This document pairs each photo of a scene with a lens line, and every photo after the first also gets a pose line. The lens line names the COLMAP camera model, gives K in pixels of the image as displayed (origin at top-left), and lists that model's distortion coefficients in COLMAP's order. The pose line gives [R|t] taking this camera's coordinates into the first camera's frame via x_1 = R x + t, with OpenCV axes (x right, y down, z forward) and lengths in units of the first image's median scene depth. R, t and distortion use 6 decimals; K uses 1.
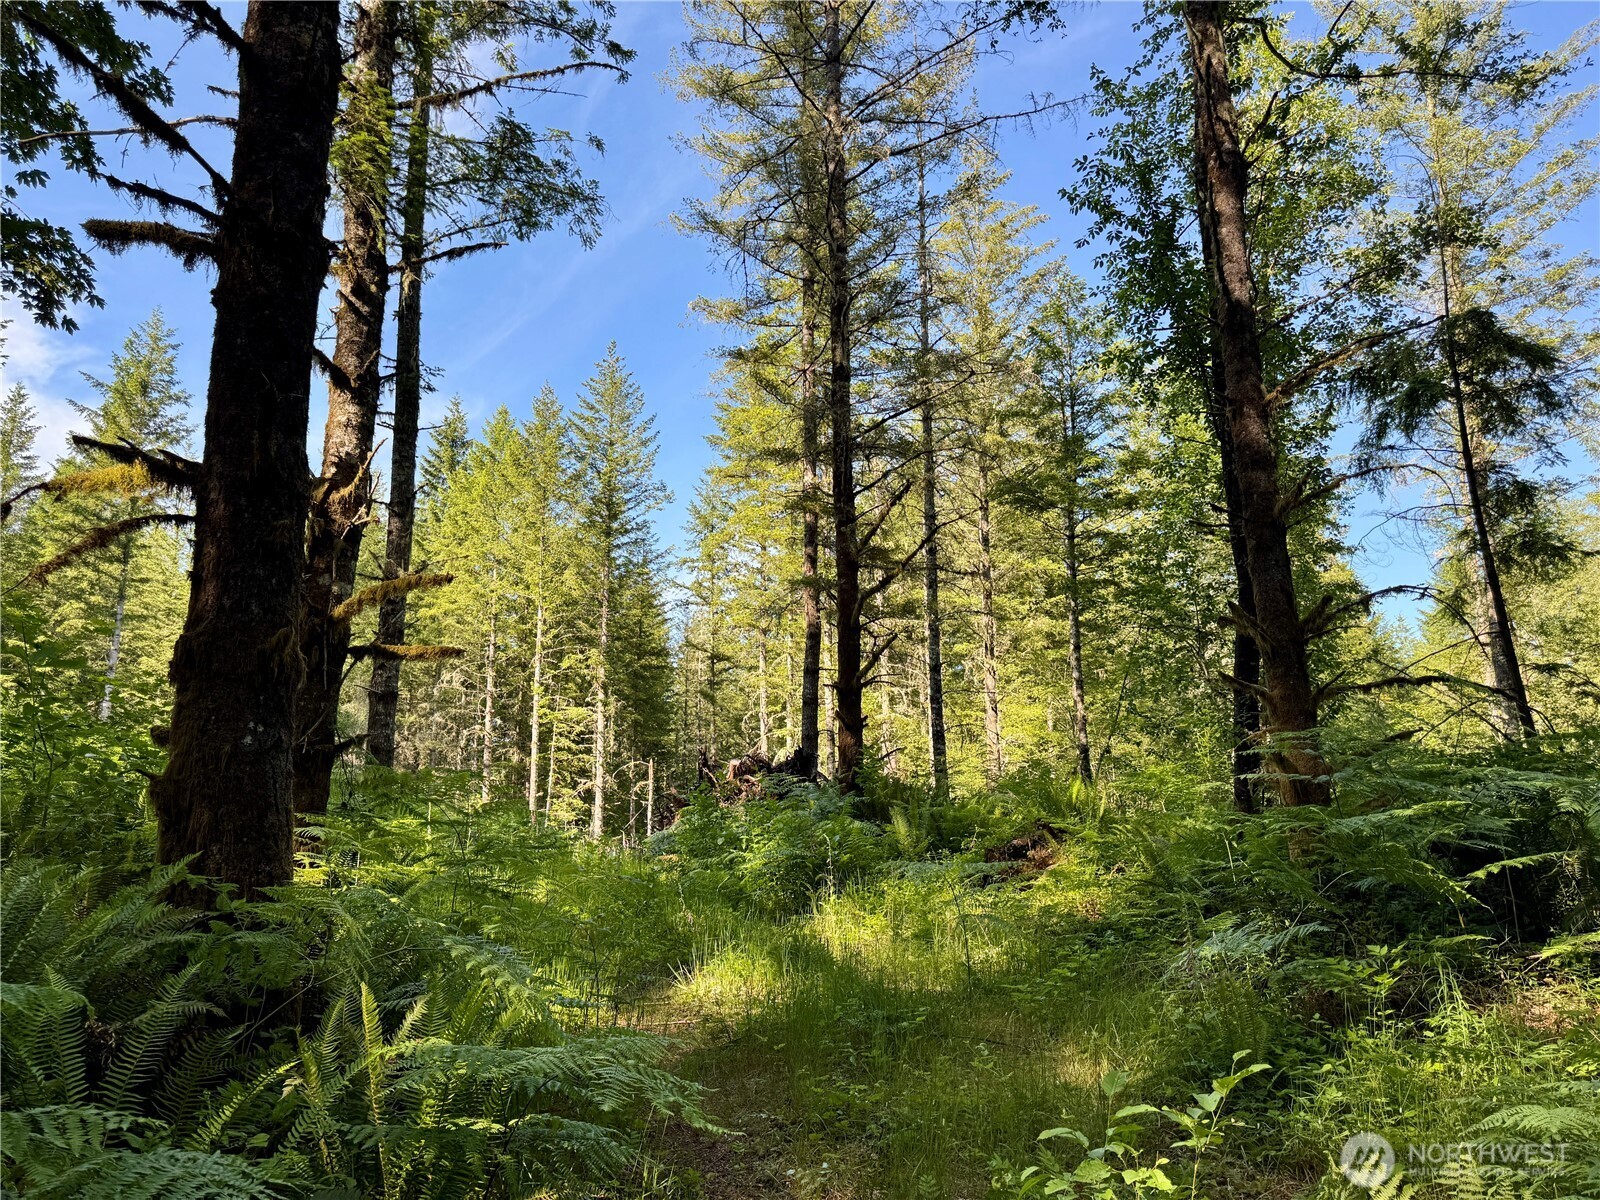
lens RADIAL K [[1171.4, 0, 800.0], [0, 1171.4, 600.0], [0, 0, 1]] dist [0.065931, -0.065495]
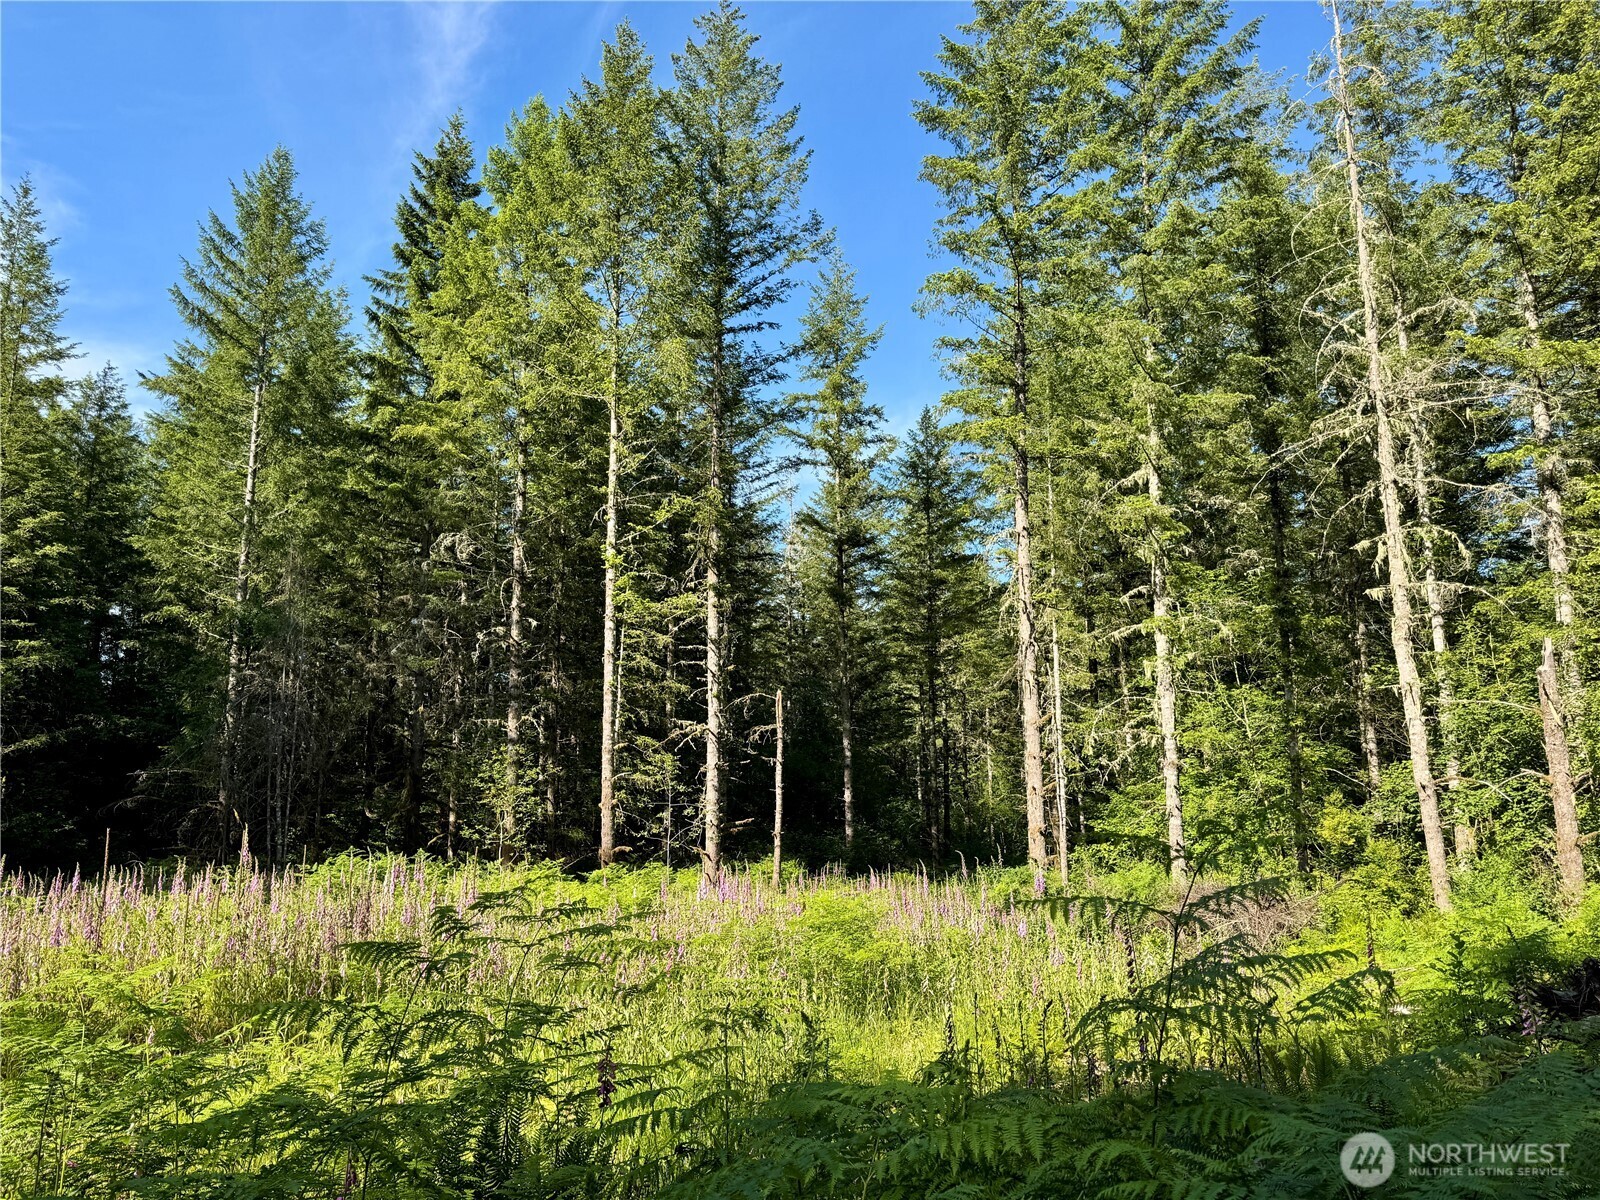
lens RADIAL K [[1171.4, 0, 800.0], [0, 1171.4, 600.0], [0, 0, 1]] dist [0.065931, -0.065495]
pose [[0.999704, 0.008464, 0.022812, -0.144504], [-0.009414, 0.999079, 0.041859, 0.069974], [-0.022437, -0.042061, 0.998863, 0.434822]]
